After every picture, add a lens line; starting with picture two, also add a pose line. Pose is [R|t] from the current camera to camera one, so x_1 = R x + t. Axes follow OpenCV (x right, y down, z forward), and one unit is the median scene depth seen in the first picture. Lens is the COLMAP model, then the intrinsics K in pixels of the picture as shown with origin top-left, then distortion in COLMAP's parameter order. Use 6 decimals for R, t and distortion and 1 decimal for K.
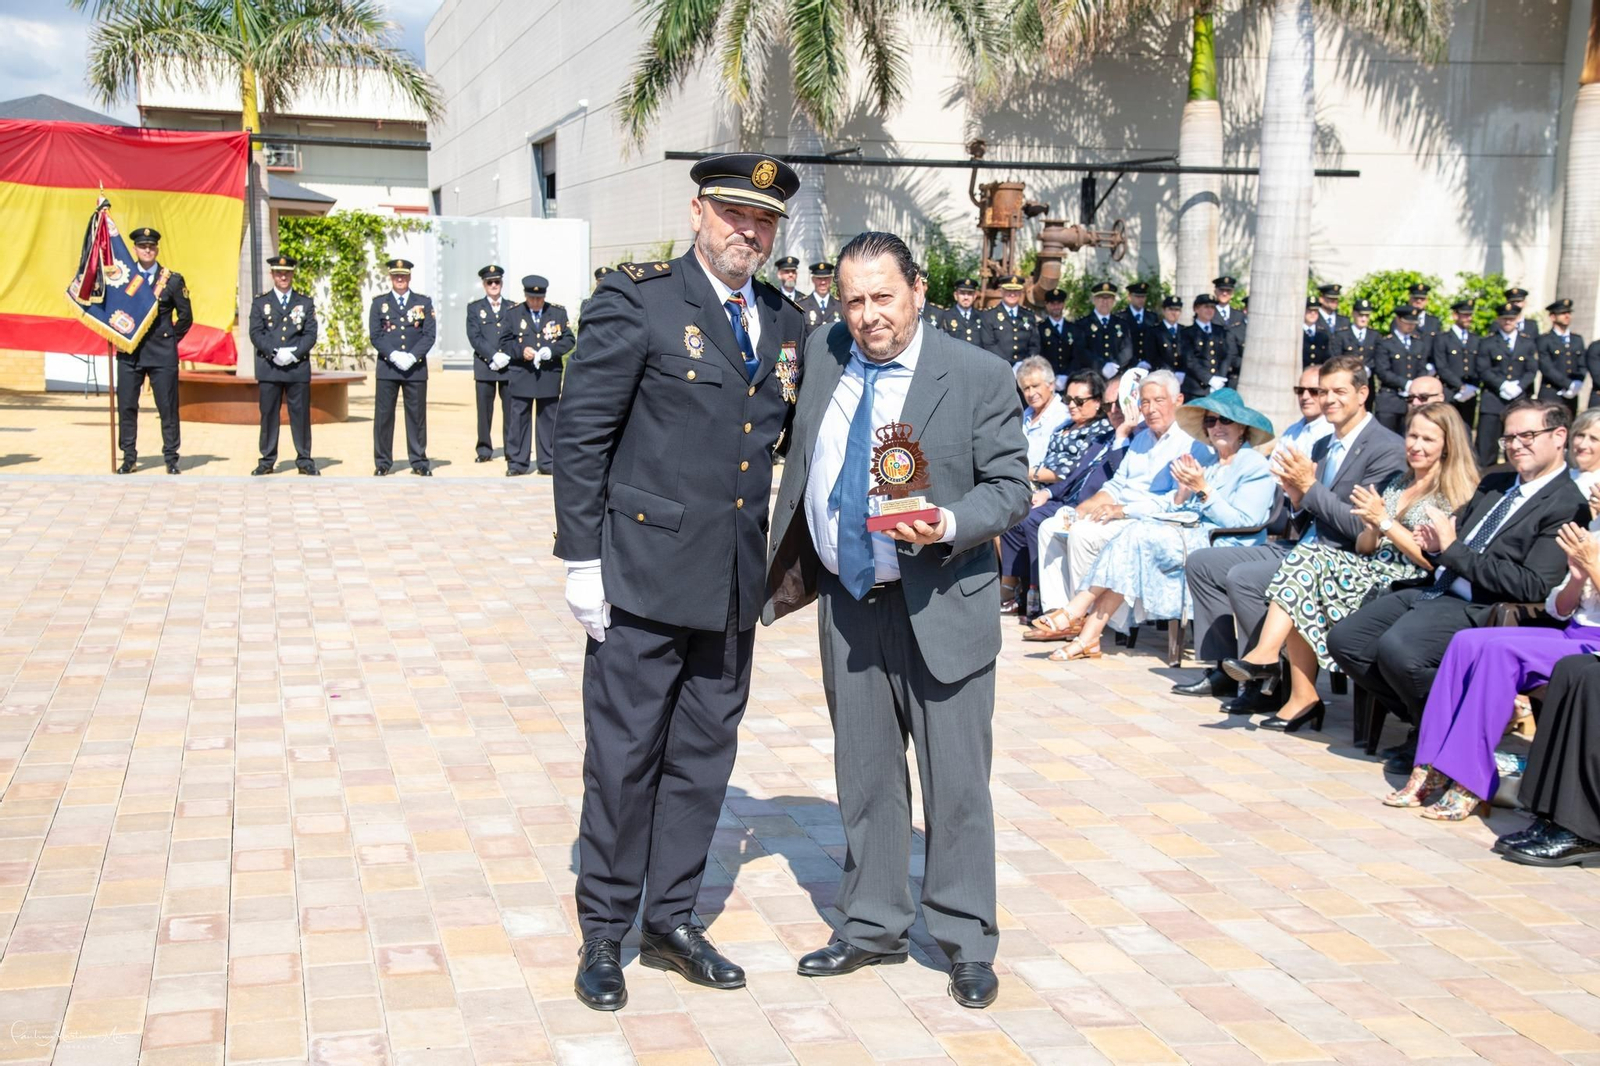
lens RADIAL K [[2163.5, 0, 804.6], [0, 2163.5, 539.0], [0, 0, 1]] dist [0.165005, 0.451294]
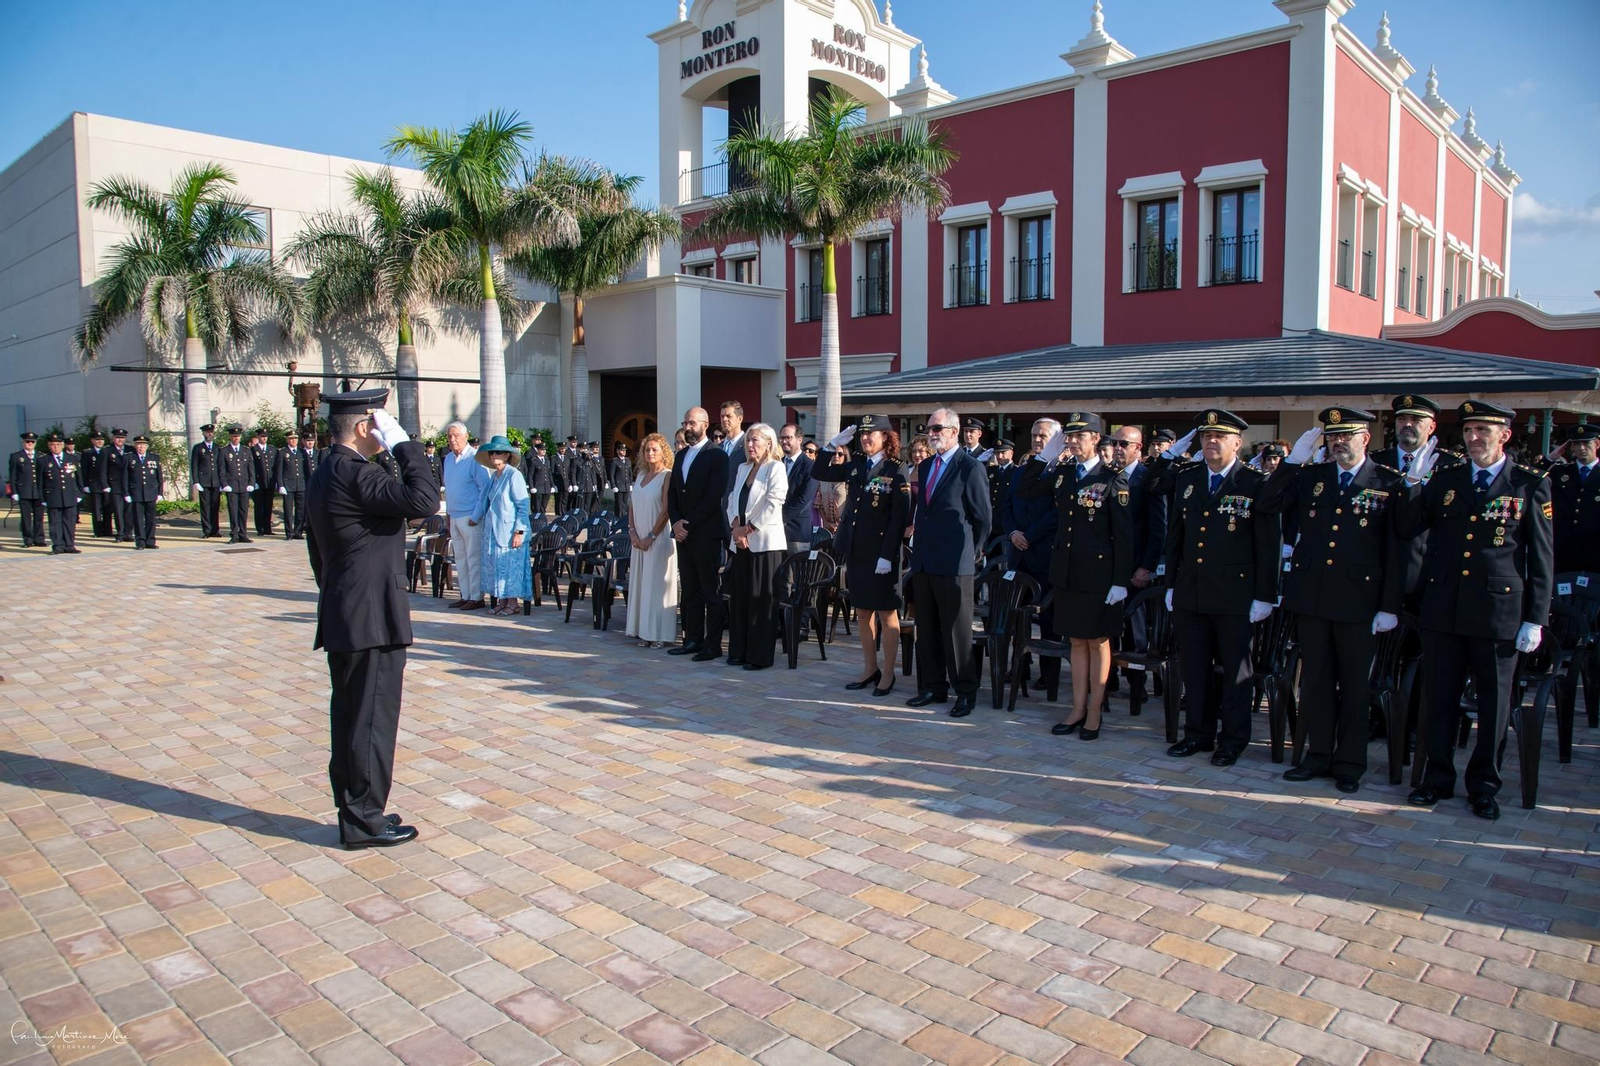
lens RADIAL K [[1092.0, 0, 776.9], [0, 1092.0, 532.8], [0, 0, 1]] dist [-0.043911, 0.002960]
pose [[0.847866, -0.062843, 0.526473, -0.103546], [0.074856, 0.997193, -0.001523, -0.001444], [-0.524899, 0.040701, 0.850191, -0.027098]]
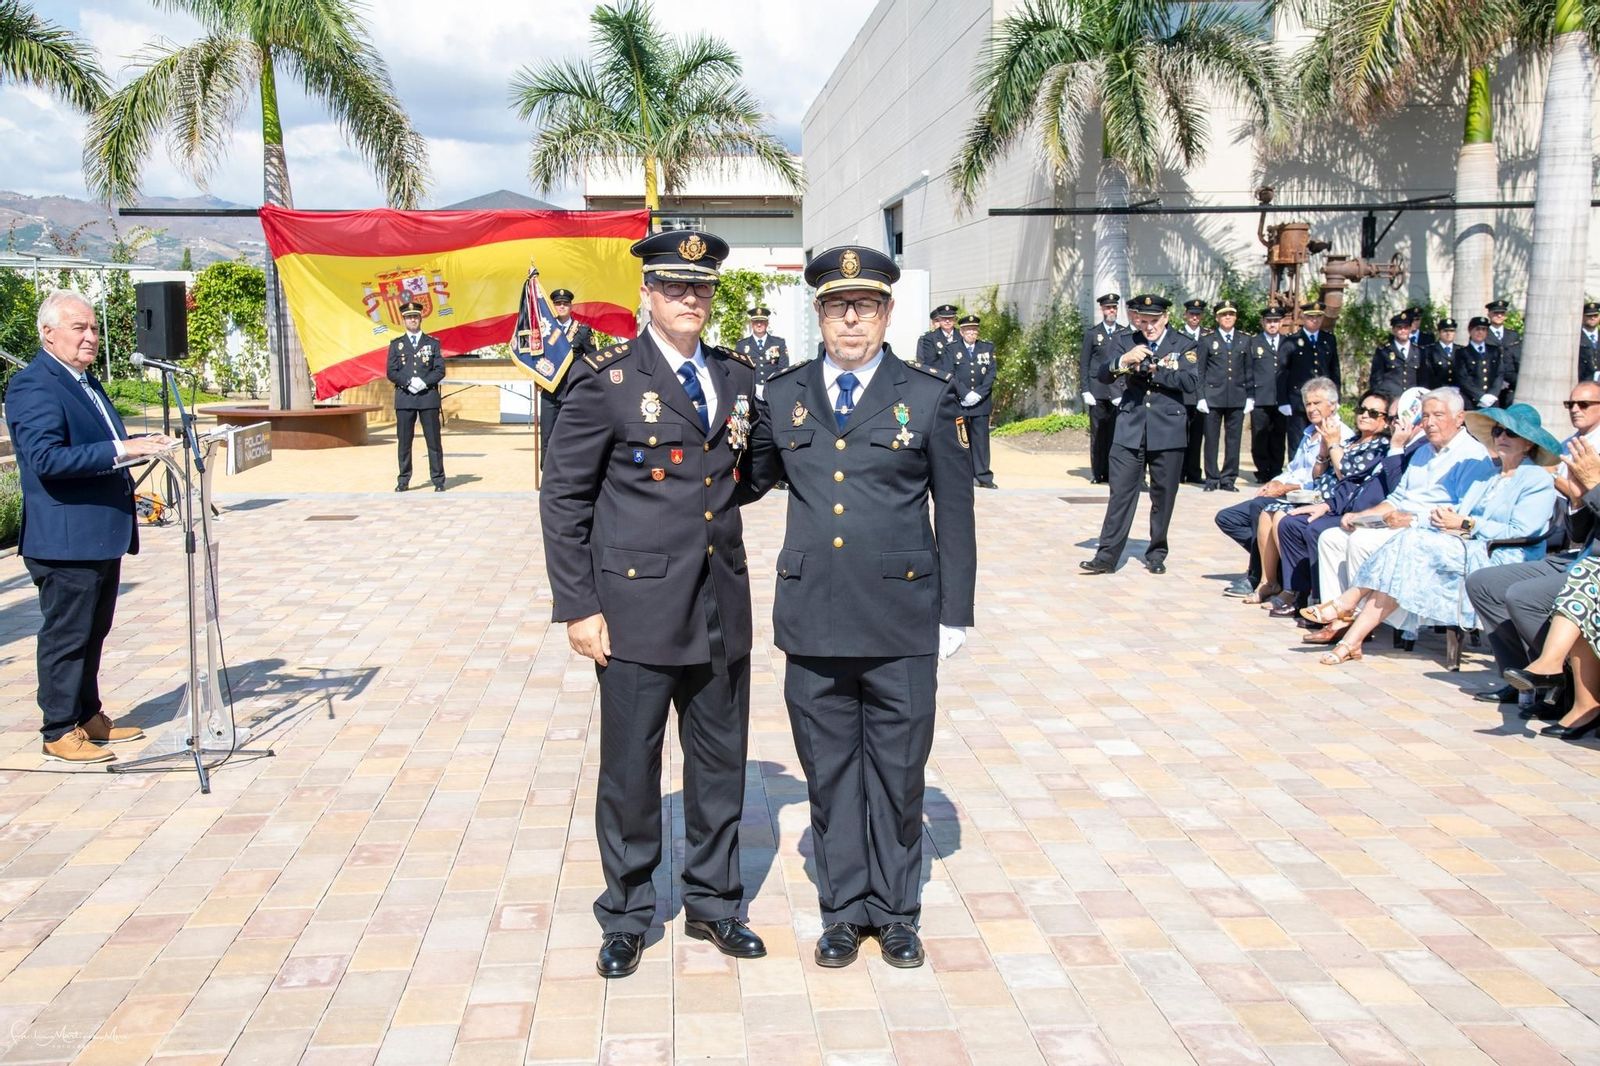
lens RADIAL K [[1789.1, 0, 806.4], [0, 1789.1, 543.5], [0, 0, 1]] dist [0.077549, 0.208243]
pose [[0.985172, -0.003439, -0.171534, 0.006611], [0.004442, 0.999975, 0.005461, -0.005157], [0.171511, -0.006142, 0.985163, 0.043434]]
